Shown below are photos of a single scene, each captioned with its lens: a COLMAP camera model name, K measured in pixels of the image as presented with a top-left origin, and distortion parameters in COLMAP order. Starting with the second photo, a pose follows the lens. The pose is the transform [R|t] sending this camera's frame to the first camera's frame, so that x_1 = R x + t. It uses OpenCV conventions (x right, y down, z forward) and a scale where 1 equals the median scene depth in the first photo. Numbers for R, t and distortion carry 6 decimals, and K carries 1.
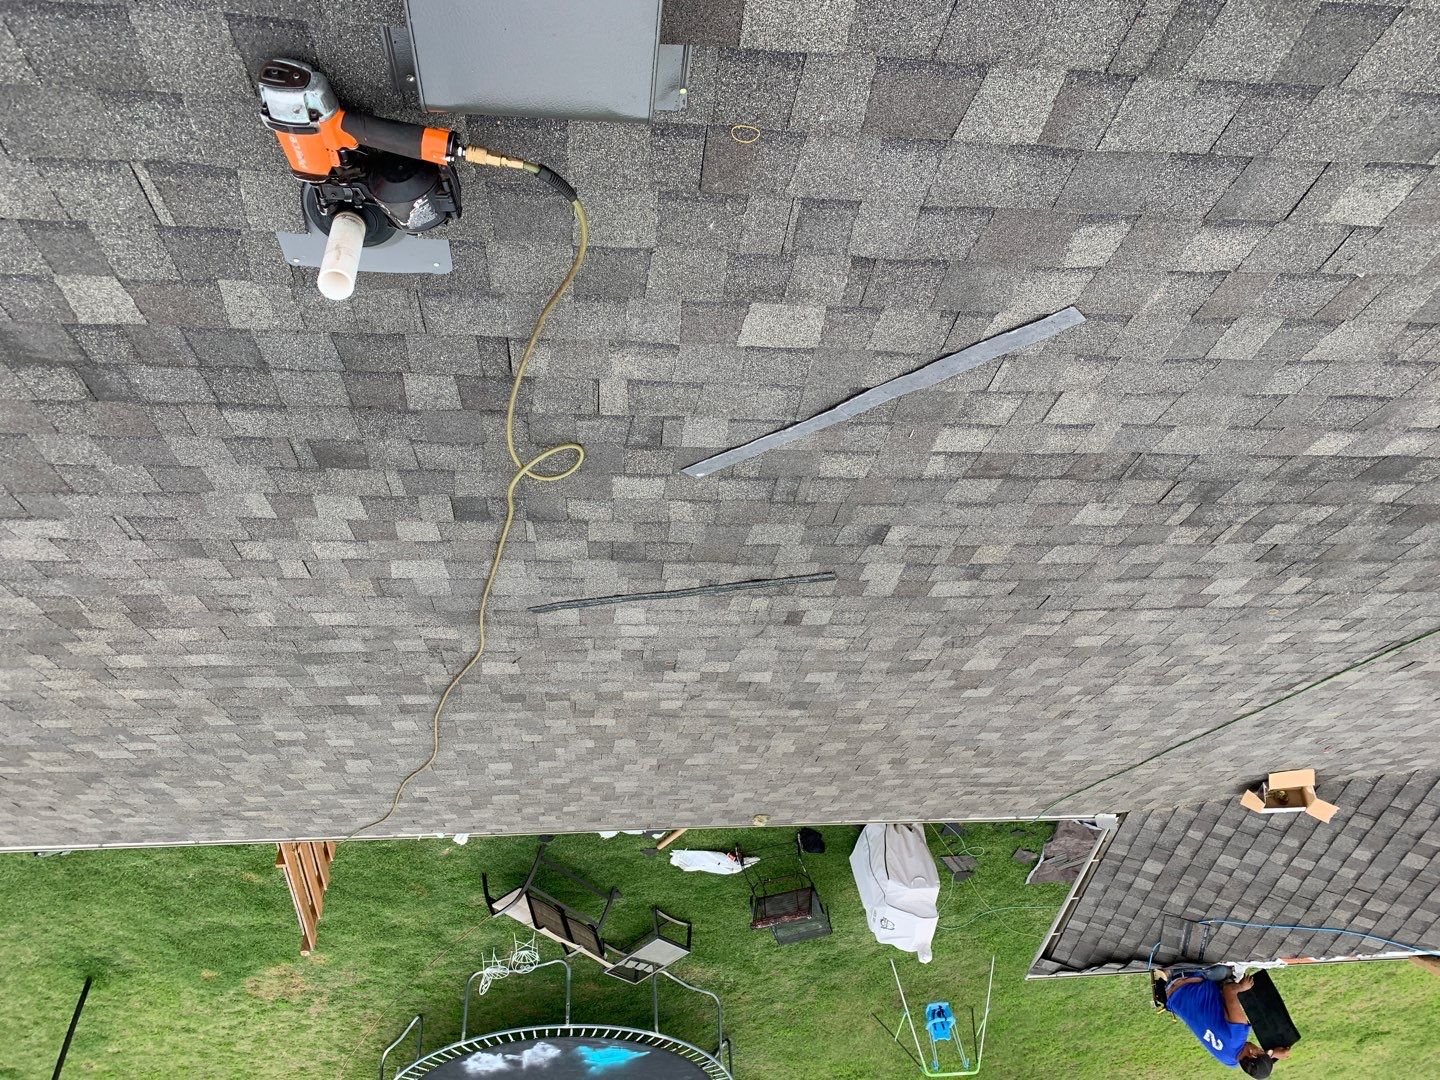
lens RADIAL K [[1086.3, 0, 713.4], [0, 1086.3, 519.9], [0, 0, 1]] dist [0.033841, -0.031791]
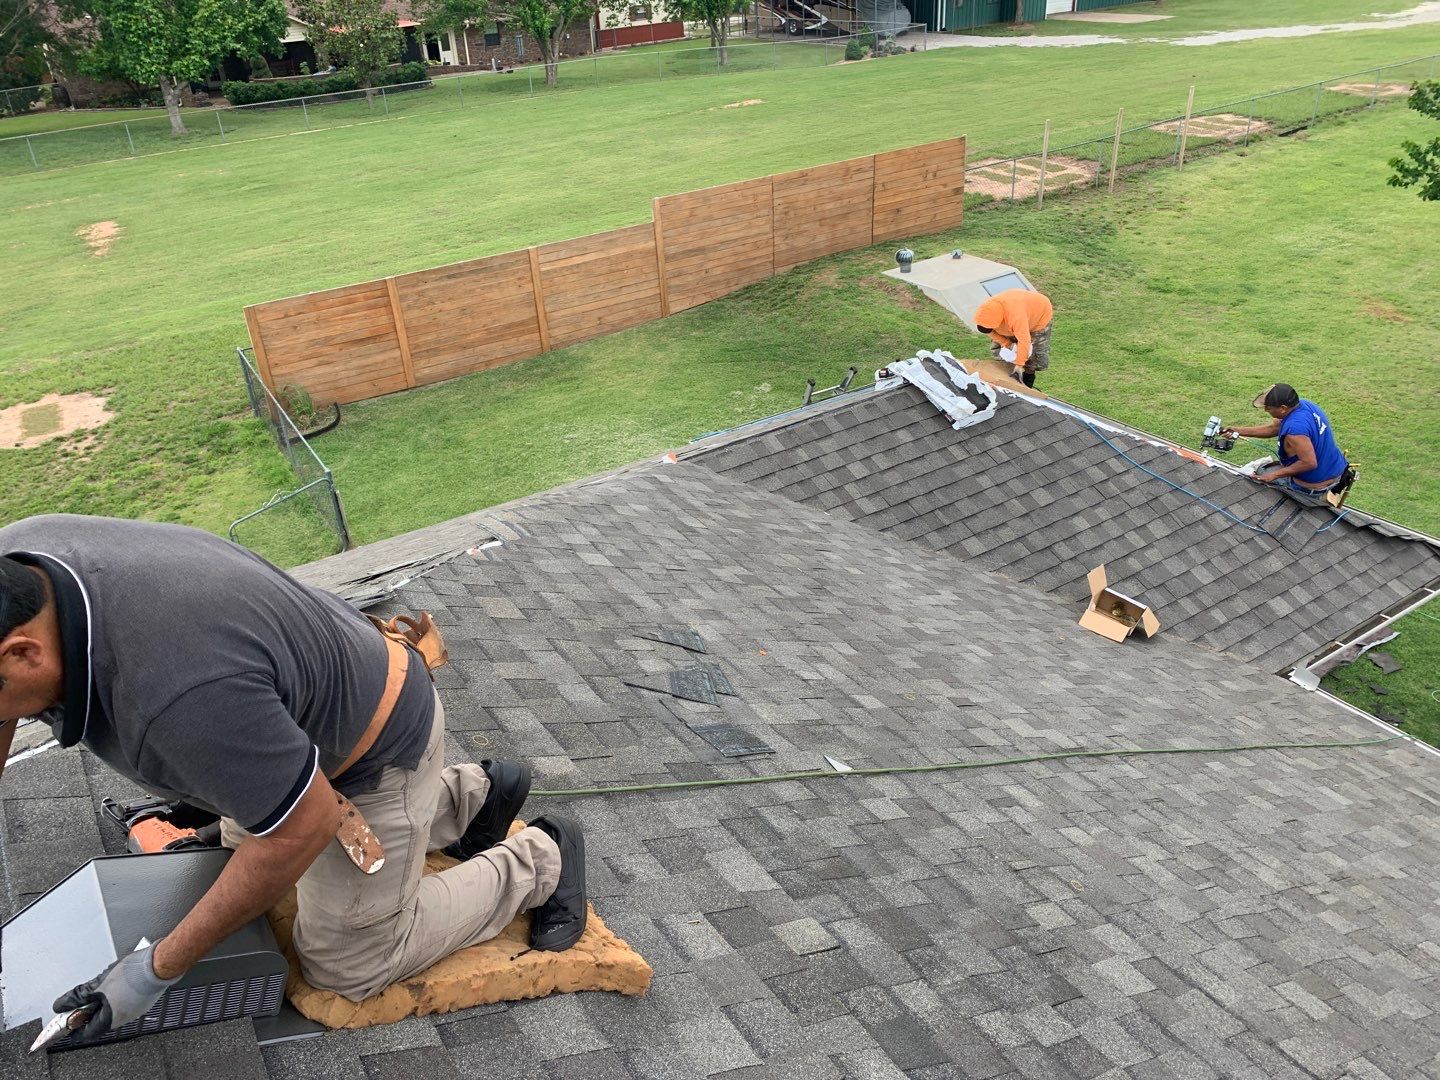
lens RADIAL K [[1119.4, 0, 711.1], [0, 1119.4, 524.8], [0, 0, 1]] dist [0.065206, -0.083151]
pose [[-0.620953, -0.434756, 0.652231, 0.127126], [0.610426, -0.790201, 0.054431, 0.042342], [0.491729, 0.431938, 0.756064, 0.063326]]
